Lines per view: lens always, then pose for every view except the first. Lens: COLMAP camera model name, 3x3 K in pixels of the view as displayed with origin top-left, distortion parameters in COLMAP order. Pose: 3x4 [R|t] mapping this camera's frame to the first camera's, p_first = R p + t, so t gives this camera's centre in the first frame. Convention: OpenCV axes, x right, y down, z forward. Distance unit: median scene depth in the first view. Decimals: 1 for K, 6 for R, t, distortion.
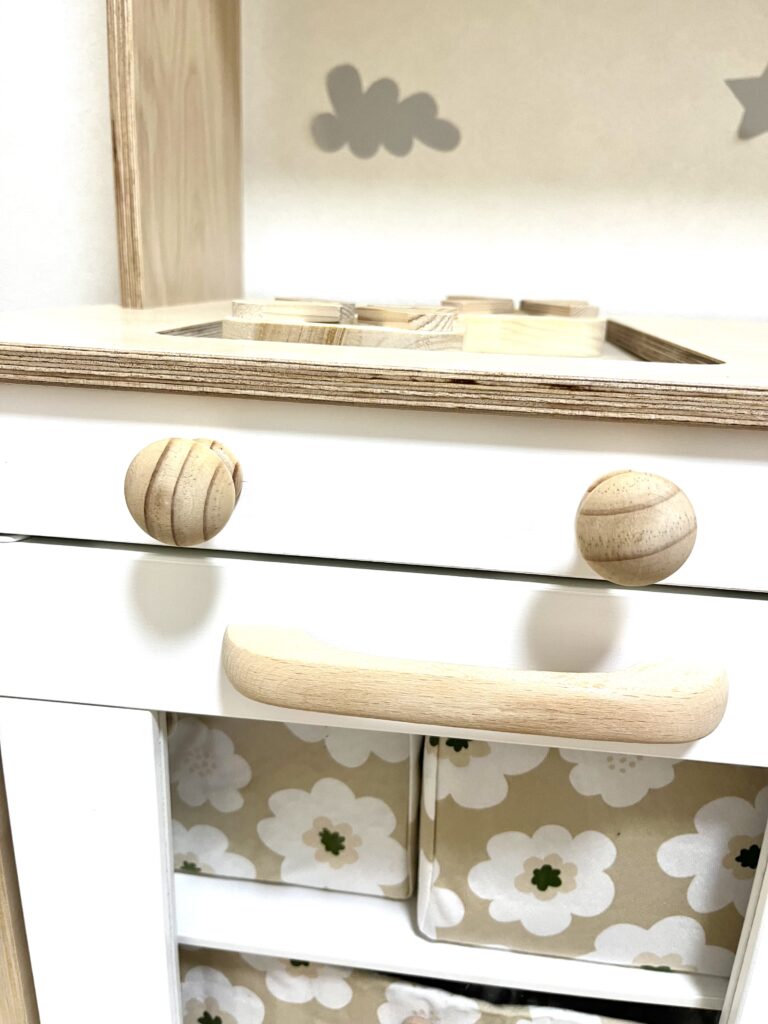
lens RADIAL K [[790.7, 0, 384.0], [0, 790.7, 512.0], [0, 0, 1]] dist [0.003193, -0.004713]
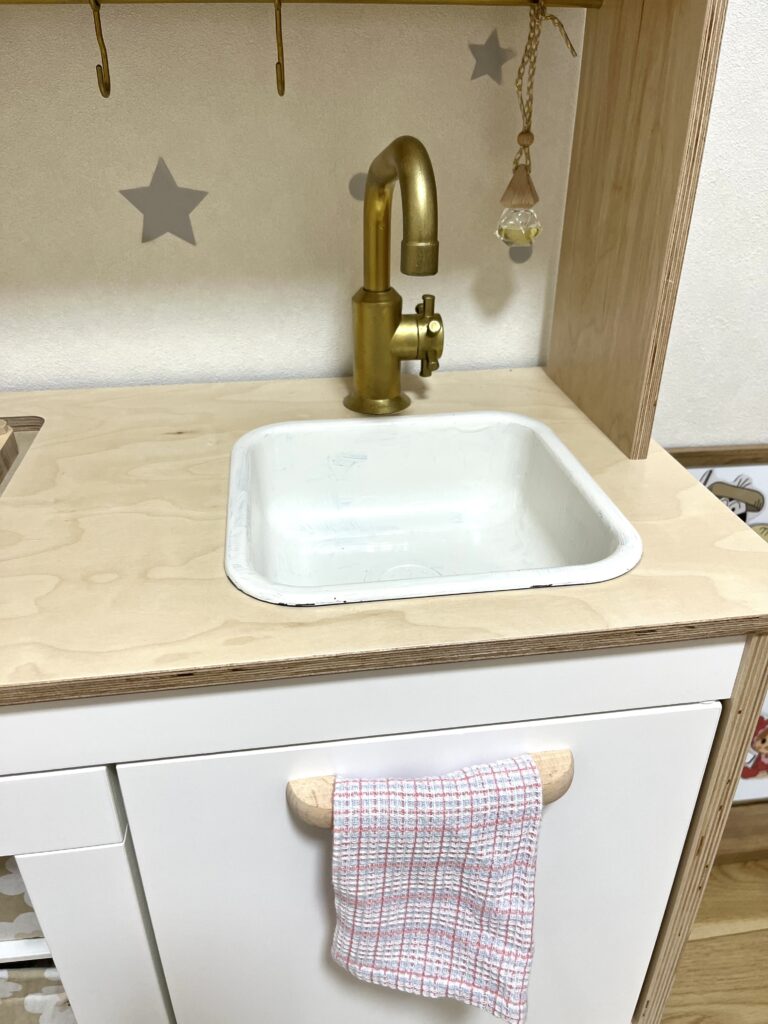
lens RADIAL K [[778.0, 0, 380.4], [0, 778.0, 515.2], [0, 0, 1]] dist [0.041665, -0.075665]
pose [[0.967564, -0.157263, 0.197709, 0.609432], [0.109116, 0.966001, 0.234383, -0.382892], [-0.227847, -0.205207, 0.951828, -0.345842]]
